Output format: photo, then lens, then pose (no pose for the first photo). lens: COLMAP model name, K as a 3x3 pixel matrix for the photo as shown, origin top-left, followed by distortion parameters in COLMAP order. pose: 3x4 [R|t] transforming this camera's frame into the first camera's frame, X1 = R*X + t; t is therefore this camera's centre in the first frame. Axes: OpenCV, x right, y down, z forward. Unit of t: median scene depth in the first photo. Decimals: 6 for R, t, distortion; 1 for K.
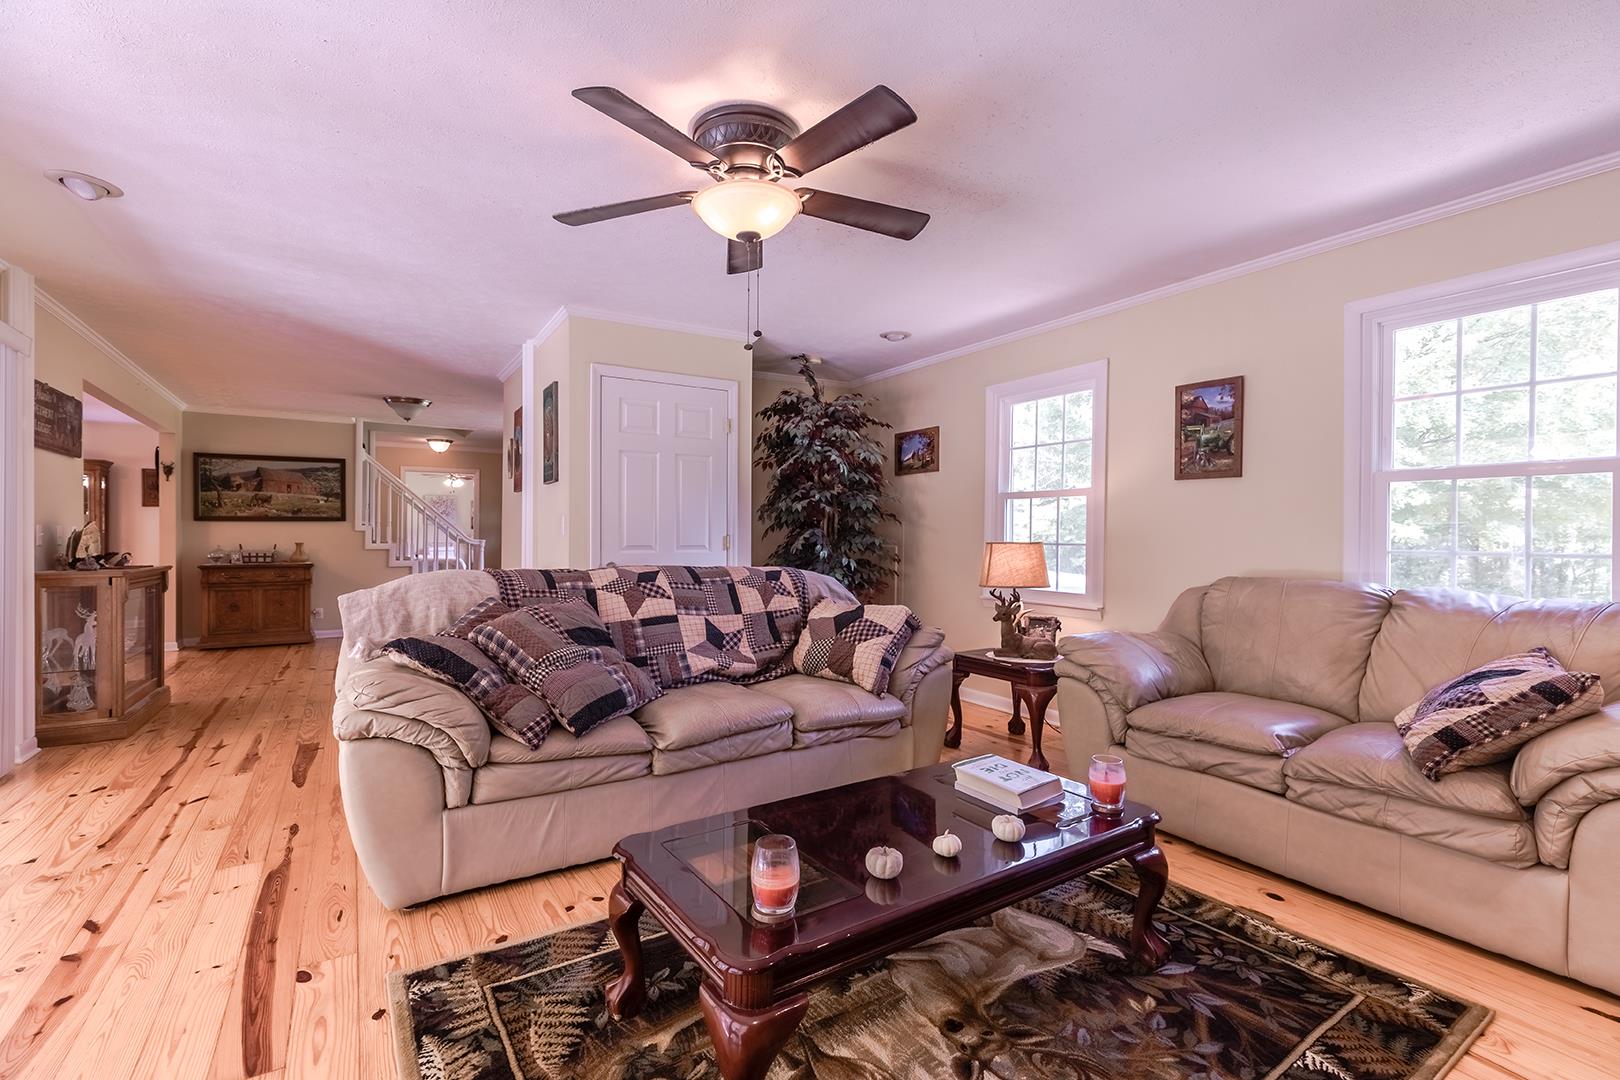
lens RADIAL K [[729.4, 0, 812.5], [0, 729.4, 532.9], [0, 0, 1]] dist [0.001090, 0.000485]
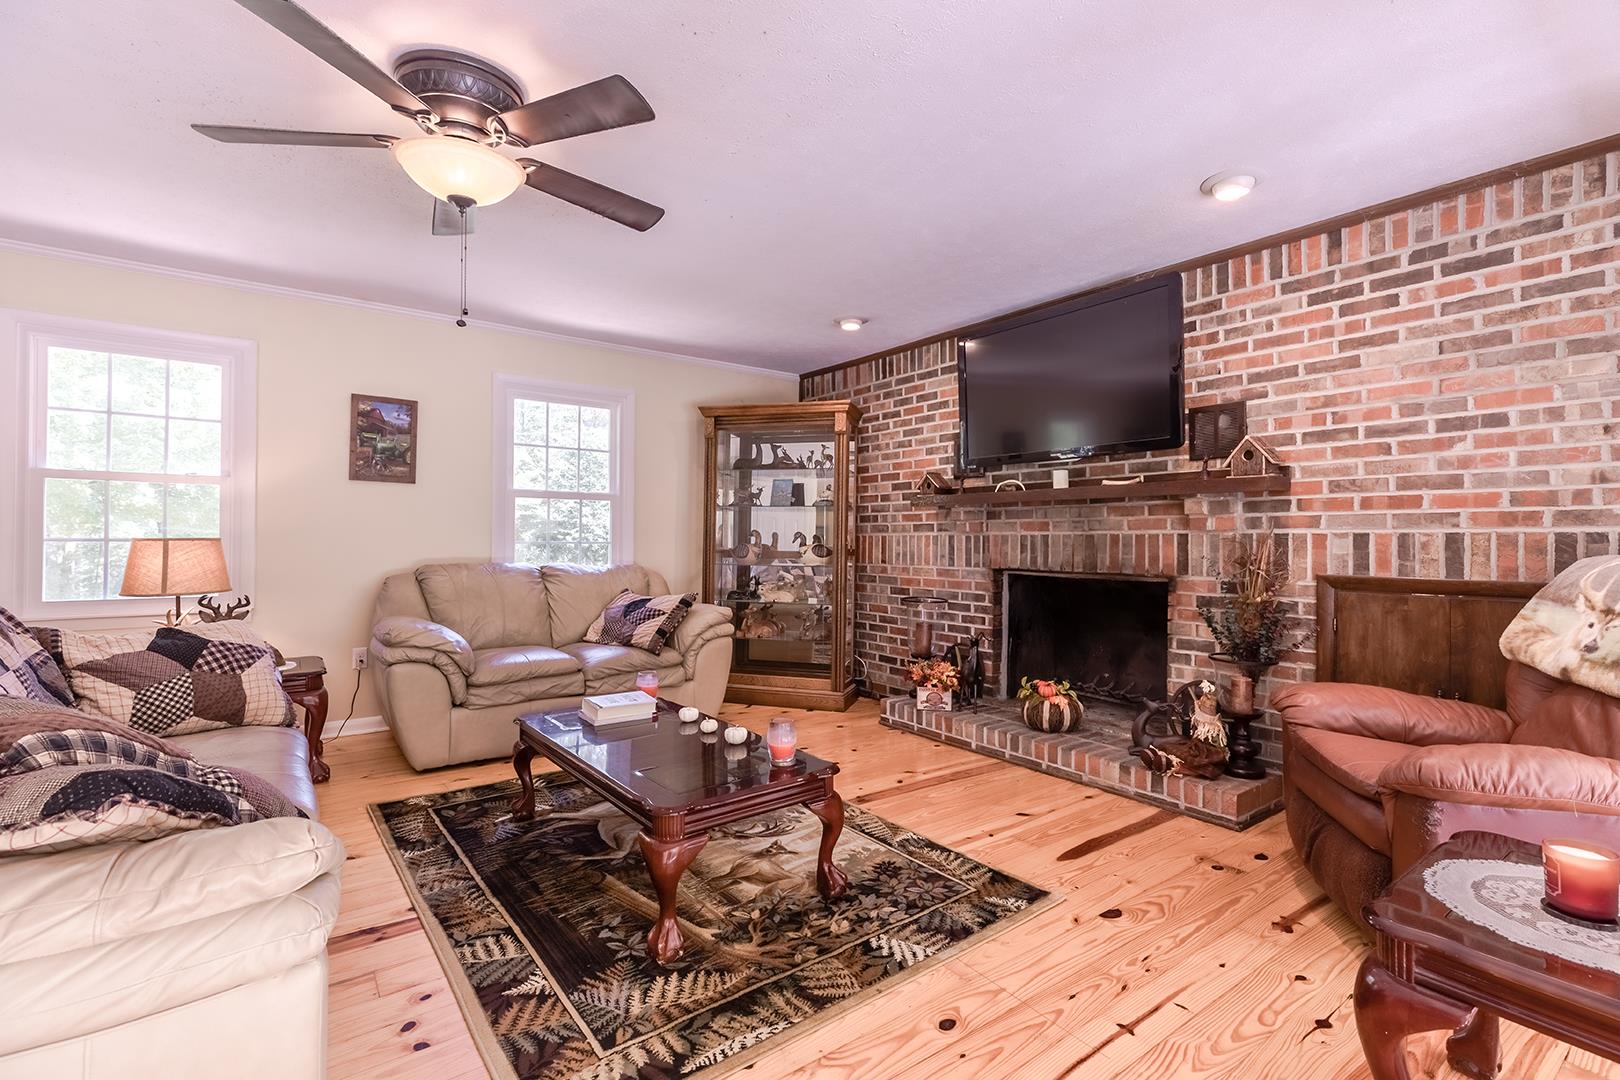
lens RADIAL K [[729.4, 0, 812.5], [0, 729.4, 532.9], [0, 0, 1]] dist [0.001090, 0.000485]
pose [[-0.065337, -0.000184, 0.997863, -0.672731], [-0.009304, 0.999957, -0.000425, 0.000338], [-0.997820, -0.009312, -0.065336, 0.412348]]
